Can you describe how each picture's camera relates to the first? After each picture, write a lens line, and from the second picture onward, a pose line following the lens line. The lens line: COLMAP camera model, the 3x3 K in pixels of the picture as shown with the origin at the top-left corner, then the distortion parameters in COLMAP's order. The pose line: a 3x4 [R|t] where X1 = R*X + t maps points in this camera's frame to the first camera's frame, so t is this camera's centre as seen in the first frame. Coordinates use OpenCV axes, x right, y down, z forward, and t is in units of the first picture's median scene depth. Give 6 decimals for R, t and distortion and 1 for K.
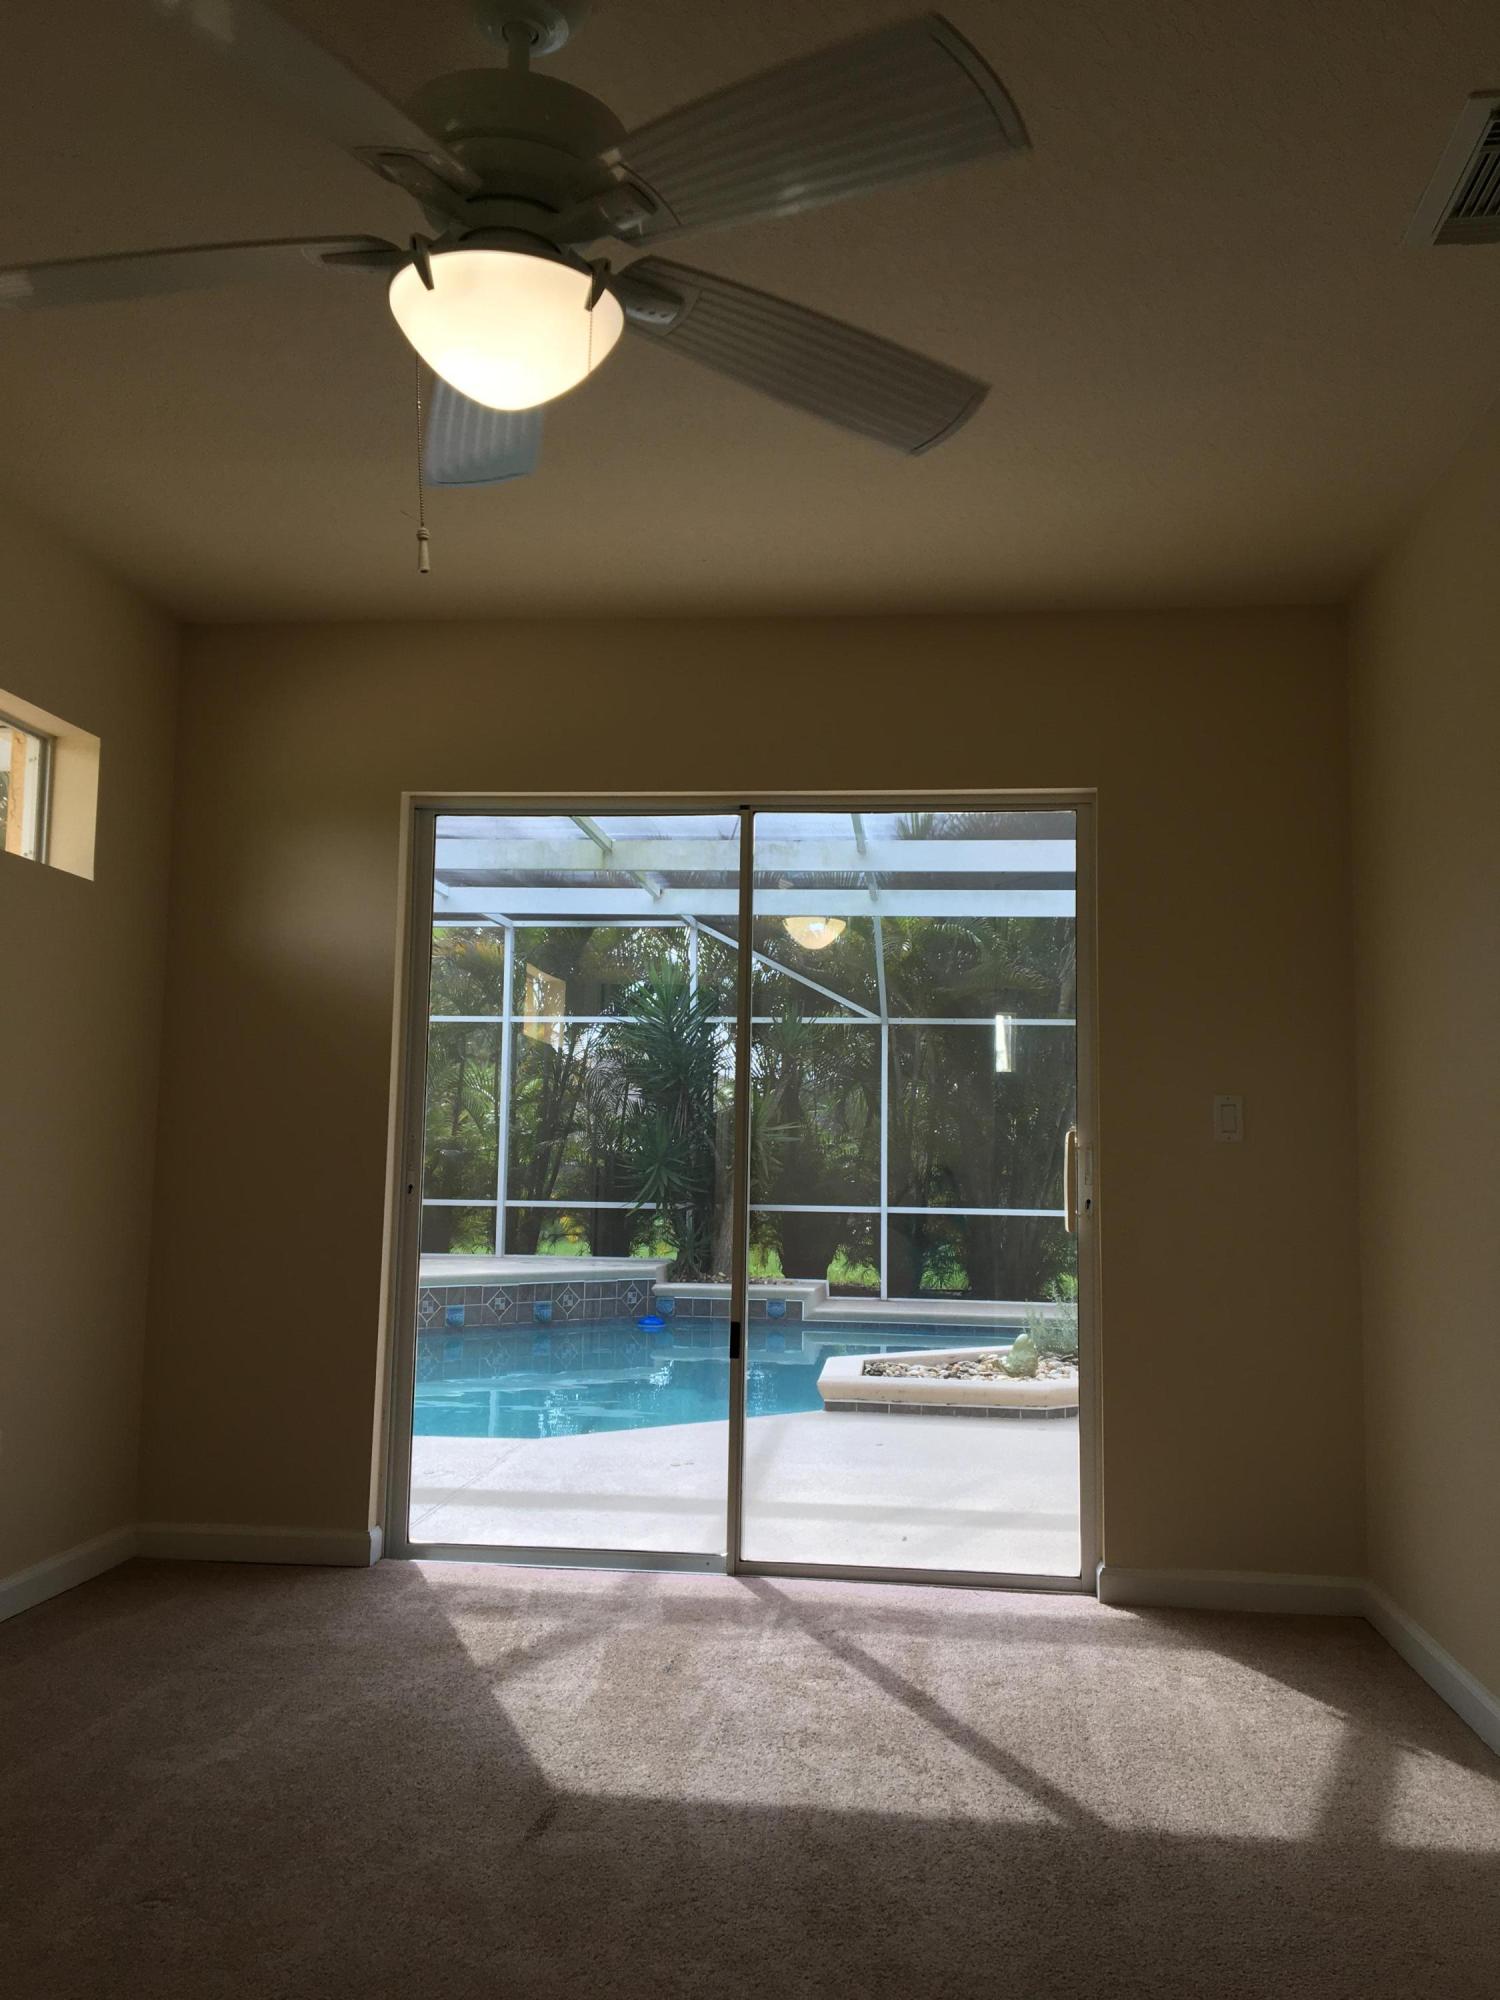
lens RADIAL K [[1672.8, 0, 750.0], [0, 1672.8, 1000.0], [0, 0, 1]] dist [0.090200, -0.142822]
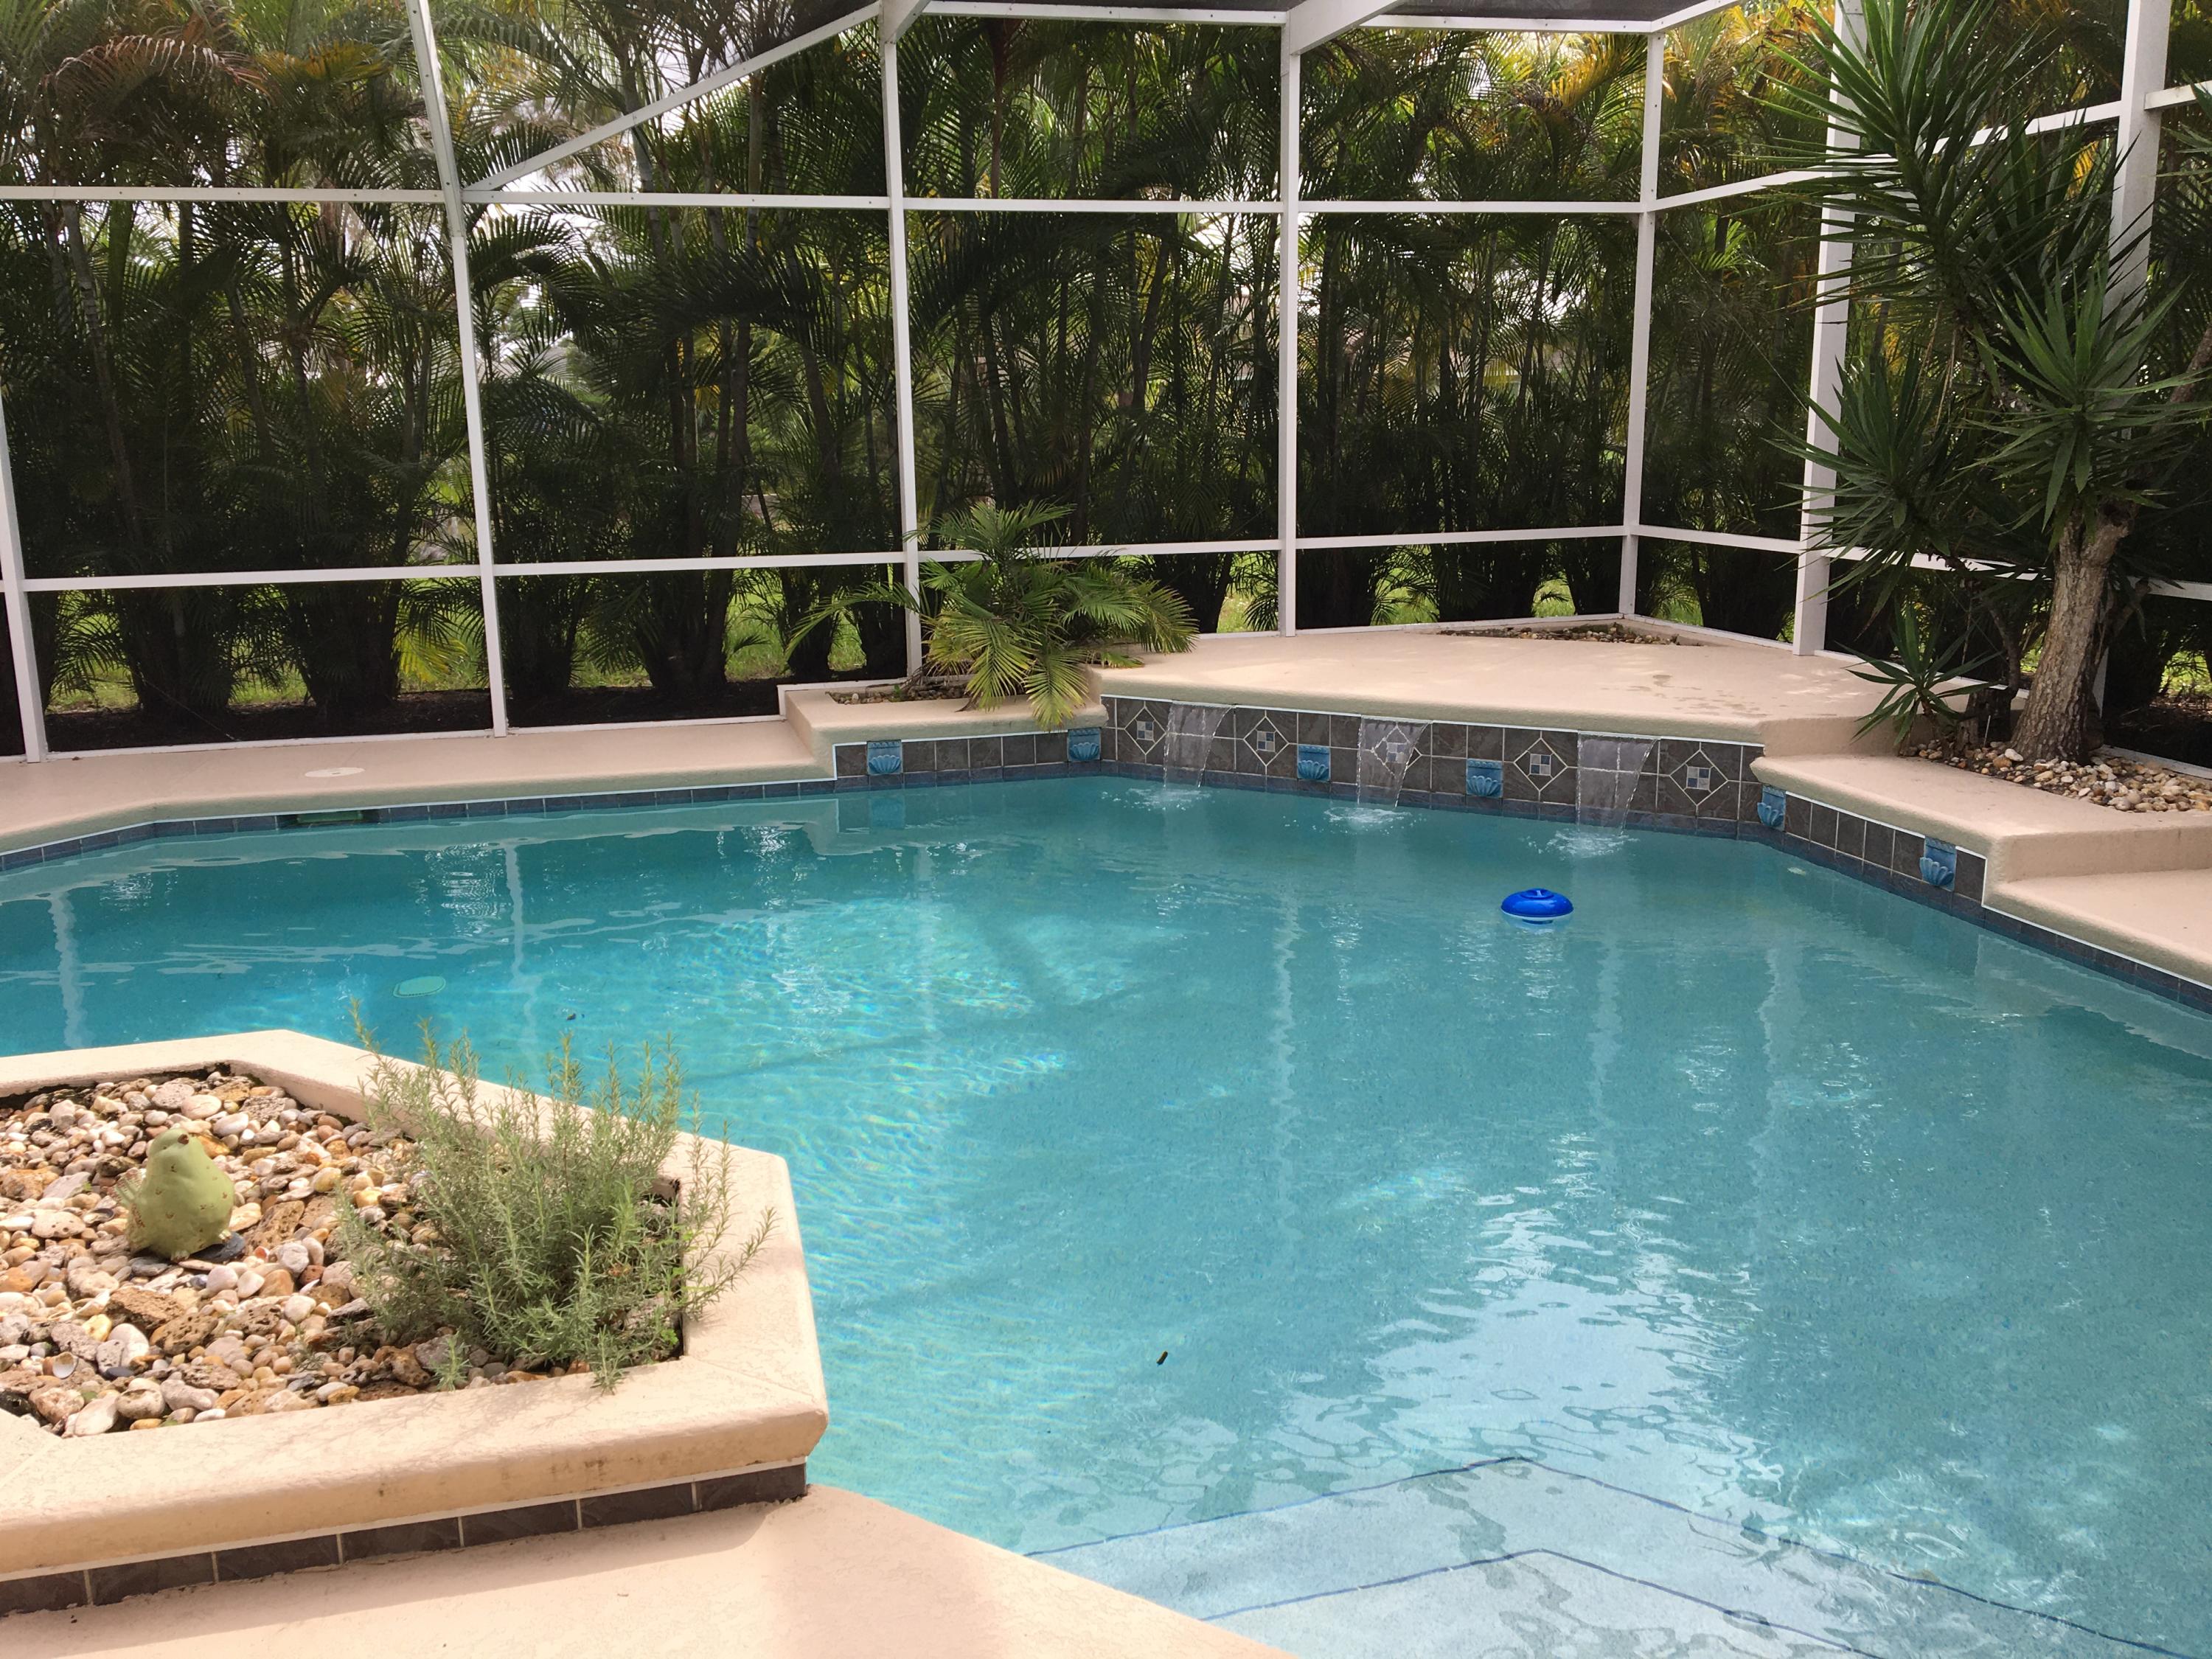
lens RADIAL K [[1850.1, 0, 1111.1], [0, 1850.1, 824.0], [0, 0, 1]] dist [0.090200, -0.142822]
pose [[0.356032, 0.182409, -0.916498, 0.347270], [0.112984, 0.965166, 0.235987, 0.048384], [0.927618, -0.187568, 0.323021, 0.673571]]
